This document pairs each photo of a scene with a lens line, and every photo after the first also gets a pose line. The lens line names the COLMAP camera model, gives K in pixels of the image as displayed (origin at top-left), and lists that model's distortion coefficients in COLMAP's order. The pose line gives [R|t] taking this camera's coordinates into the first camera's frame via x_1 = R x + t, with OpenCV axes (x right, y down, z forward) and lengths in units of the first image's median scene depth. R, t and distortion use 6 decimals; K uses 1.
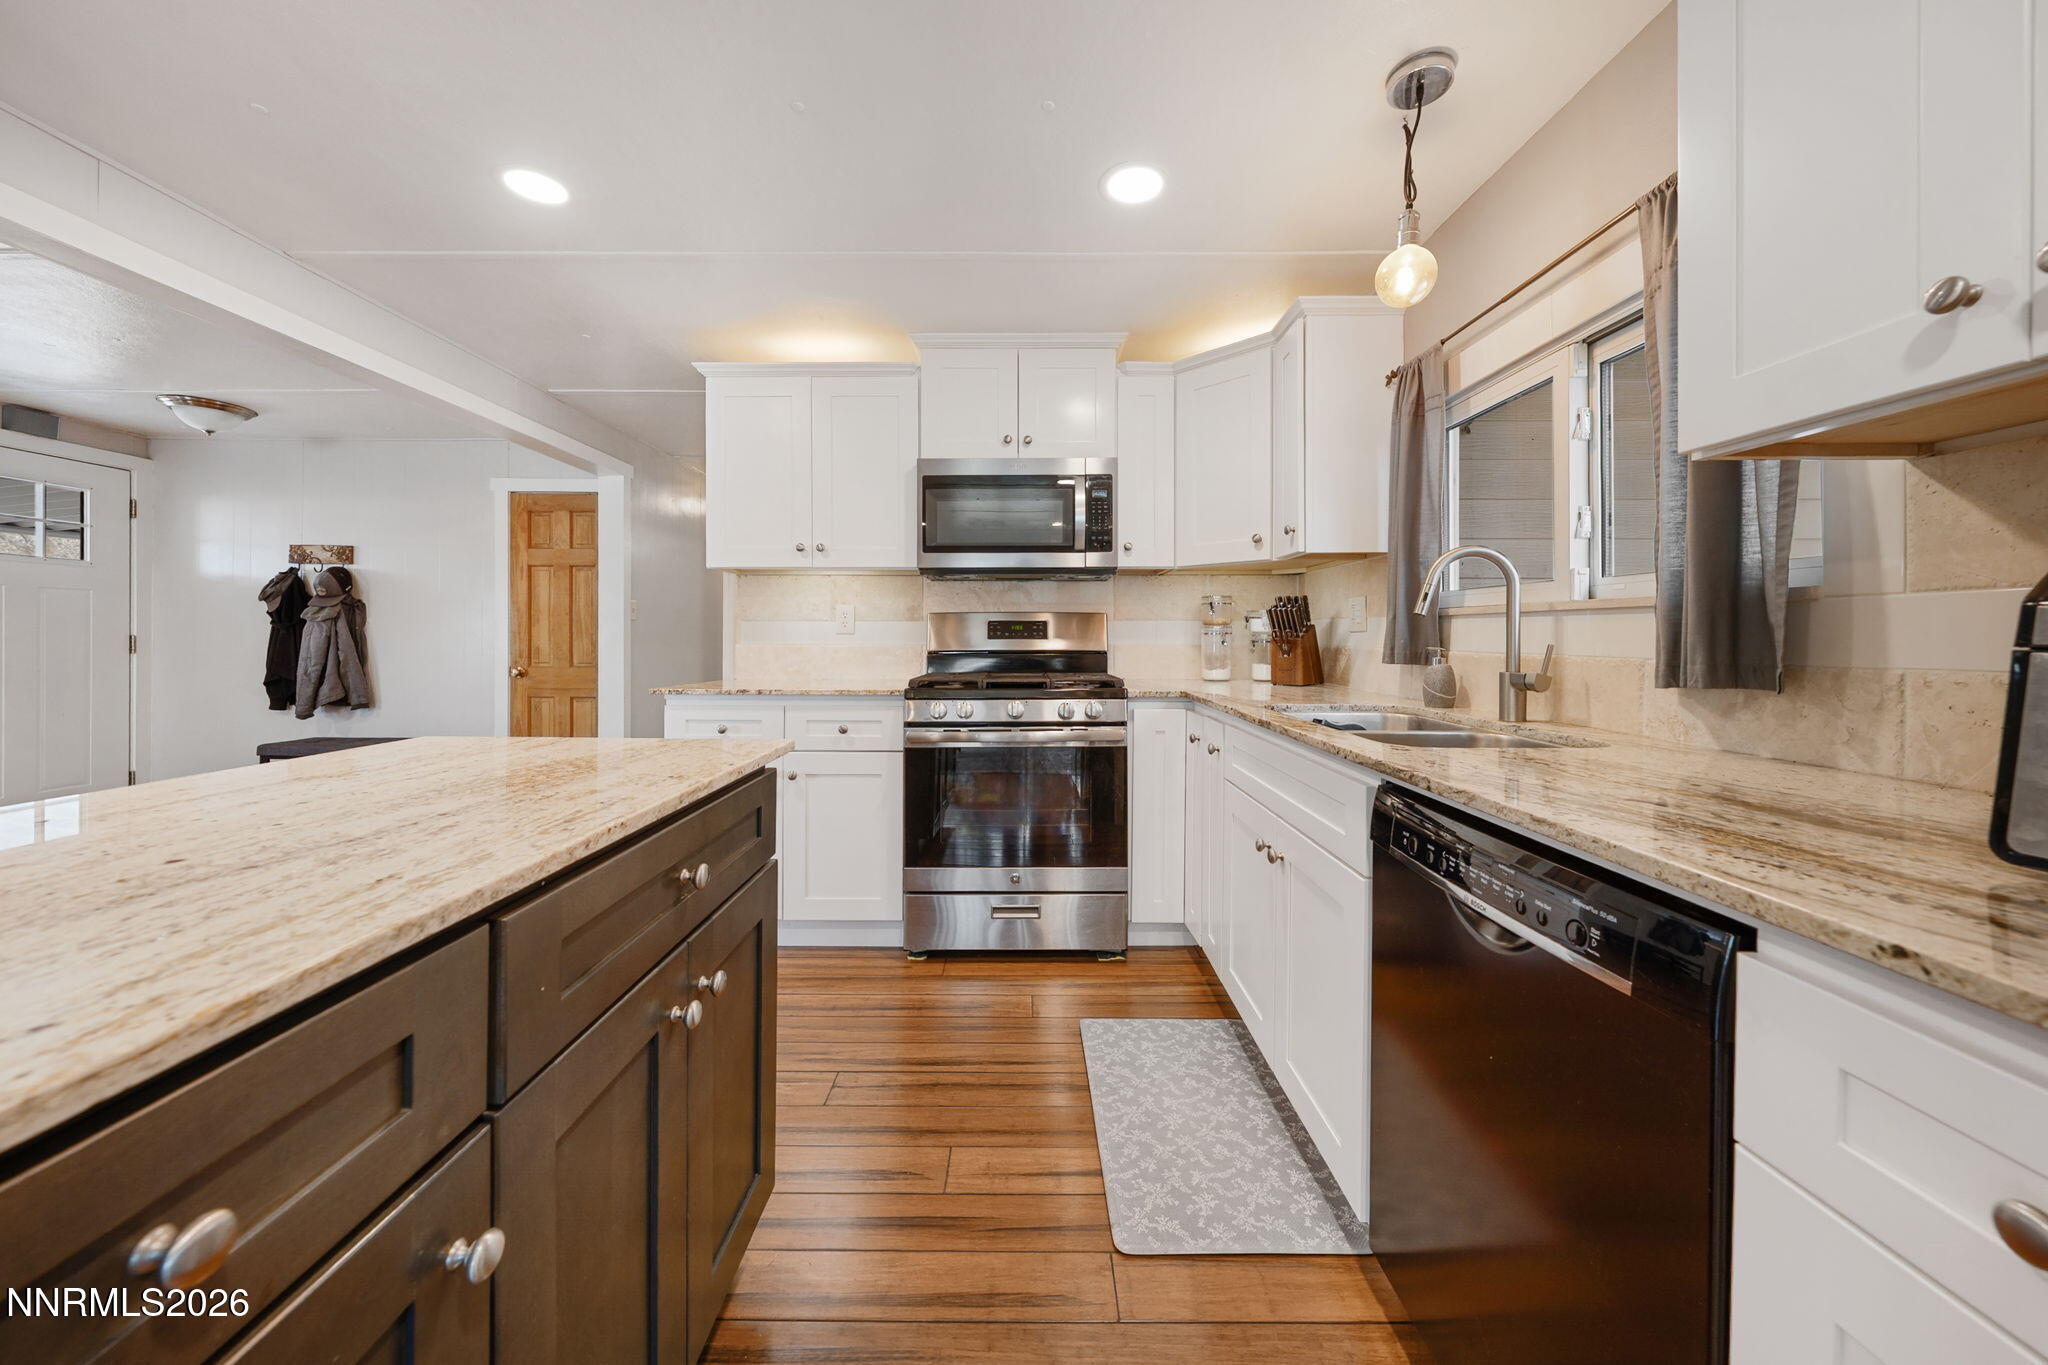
lens RADIAL K [[718.3, 0, 1027.3], [0, 718.3, 632.1], [0, 0, 1]] dist [-0.002687, 0.000296]
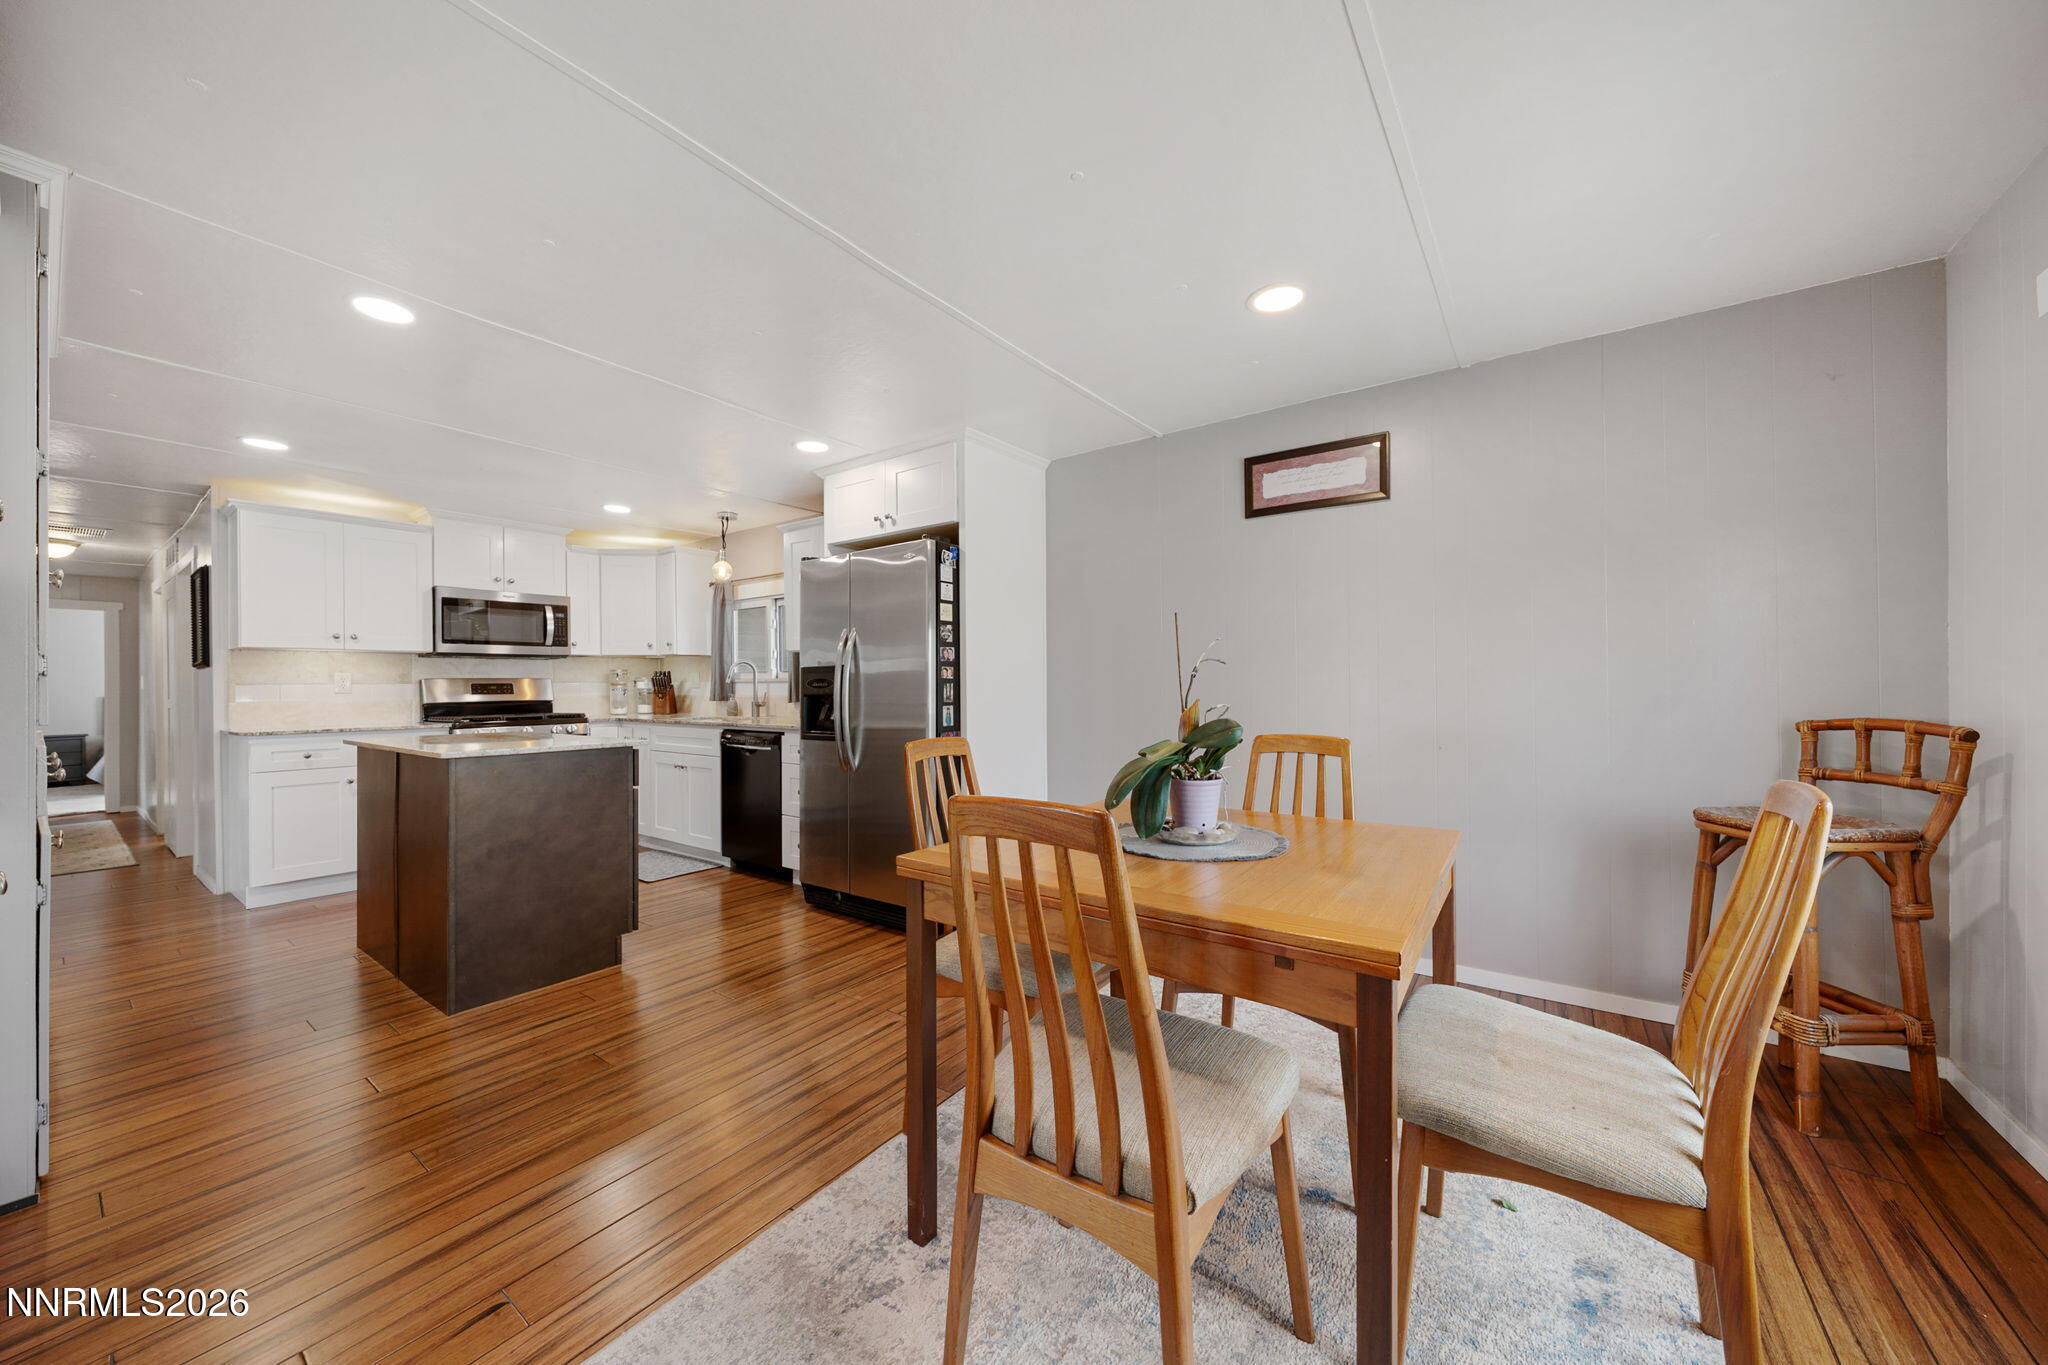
lens RADIAL K [[718.3, 0, 1019.8], [0, 718.3, 689.7], [0, 0, 1]] dist [-0.002687, 0.000296]
pose [[0.596569, -0.012969, 0.802457, -0.817781], [0.007085, 0.999916, 0.010892, -0.014641], [-0.802531, -0.000813, 0.596610, -1.277845]]
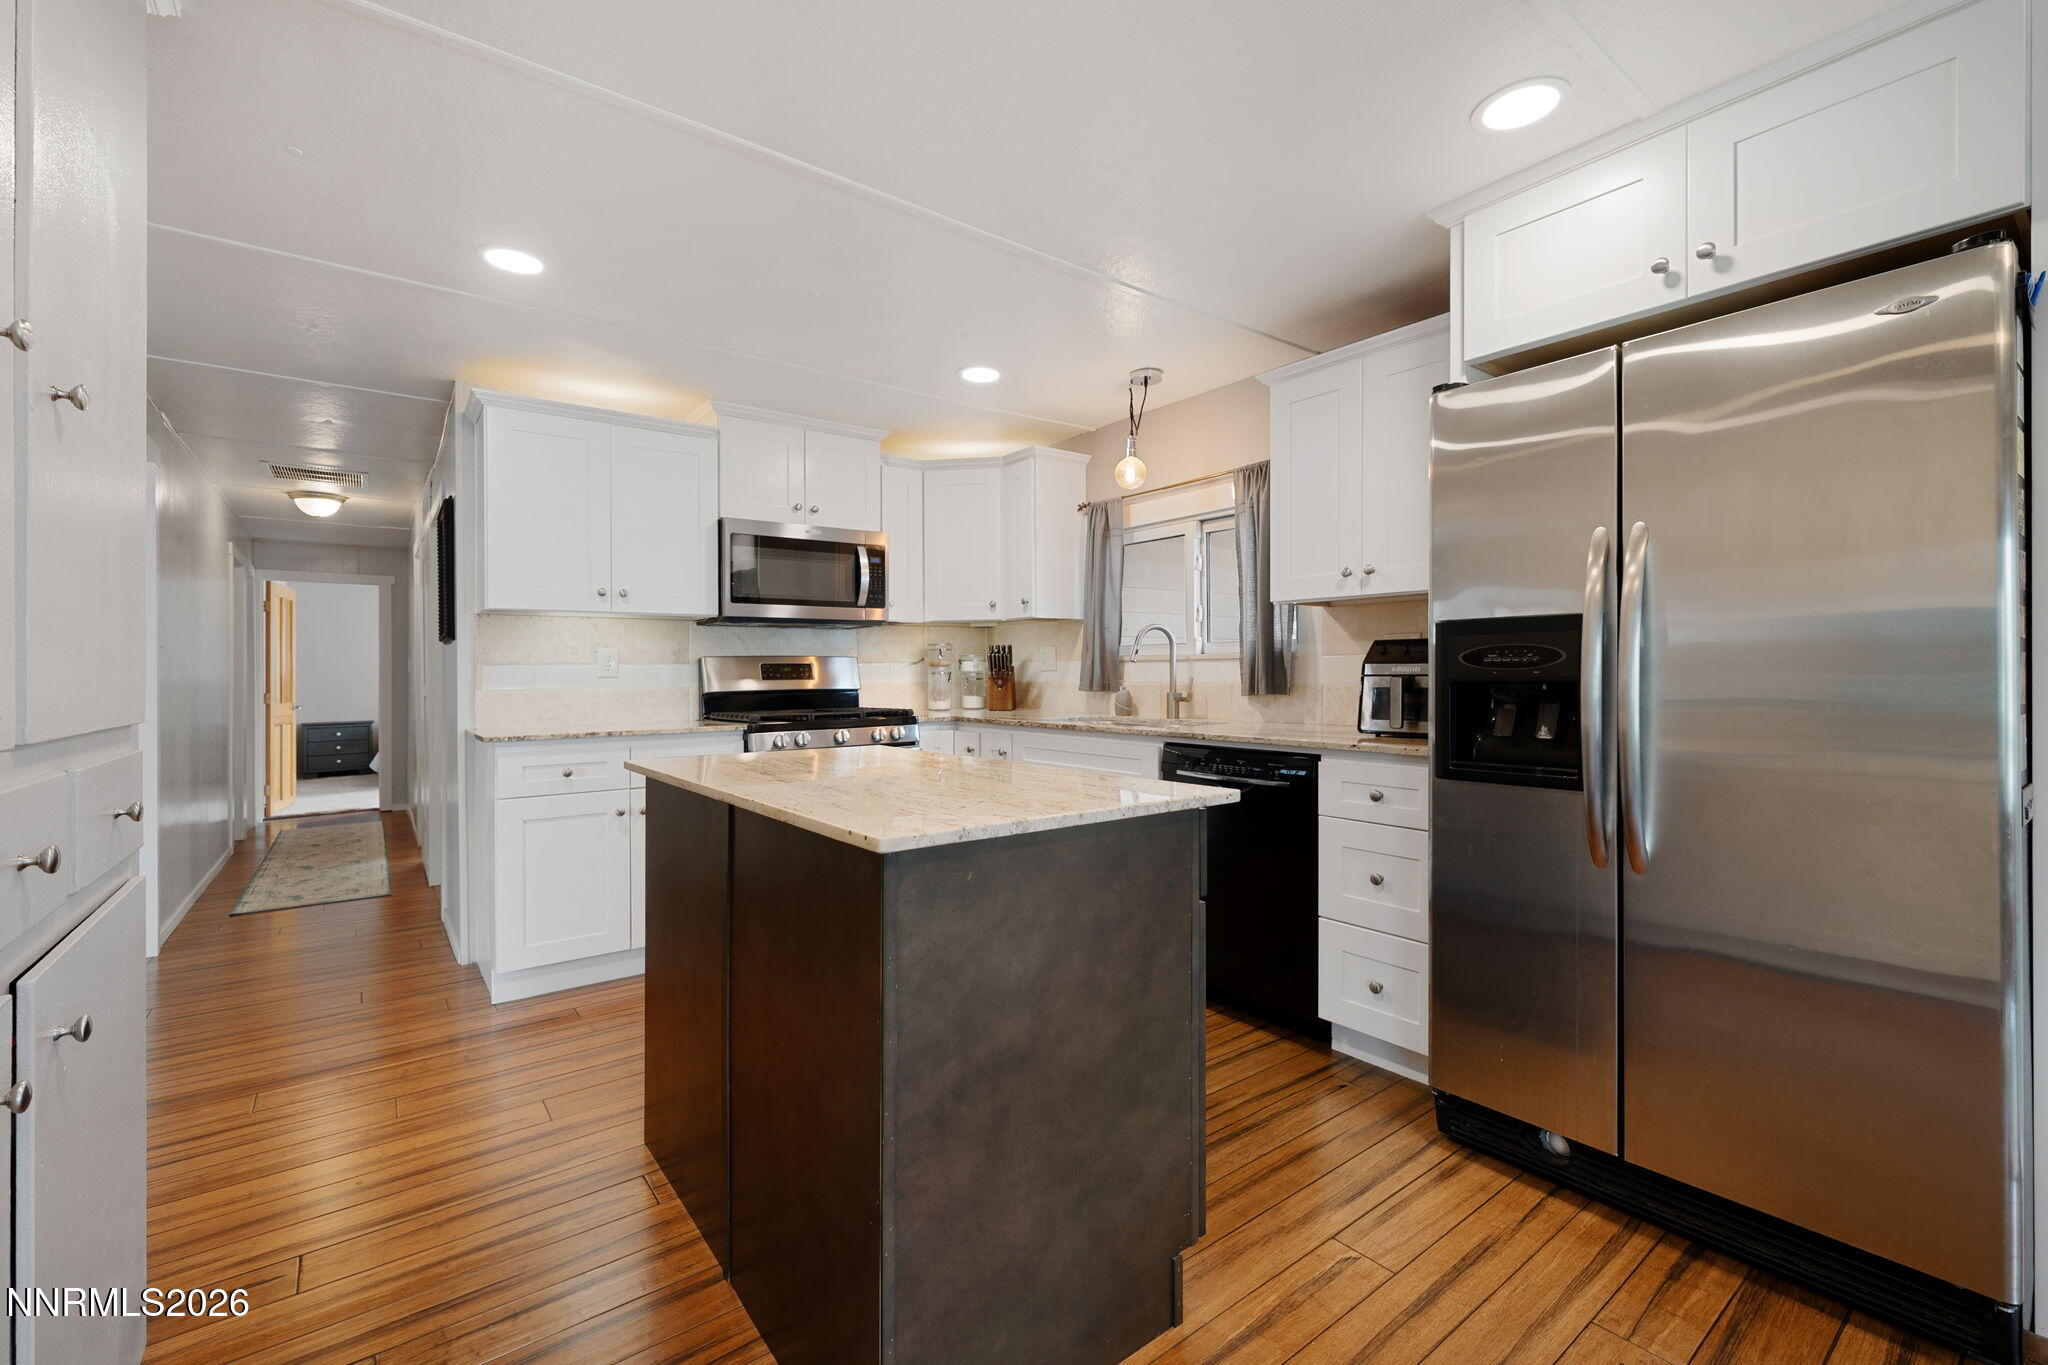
lens RADIAL K [[852.9, 0, 1021.3], [0, 852.9, 672.9], [0, 0, 1]] dist [0.001035, -0.000086]
pose [[0.798532, -0.010655, 0.601858, -0.695956], [0.009009, 0.999943, 0.005749, -0.007617], [-0.601885, 0.000832, 0.798582, -0.381757]]
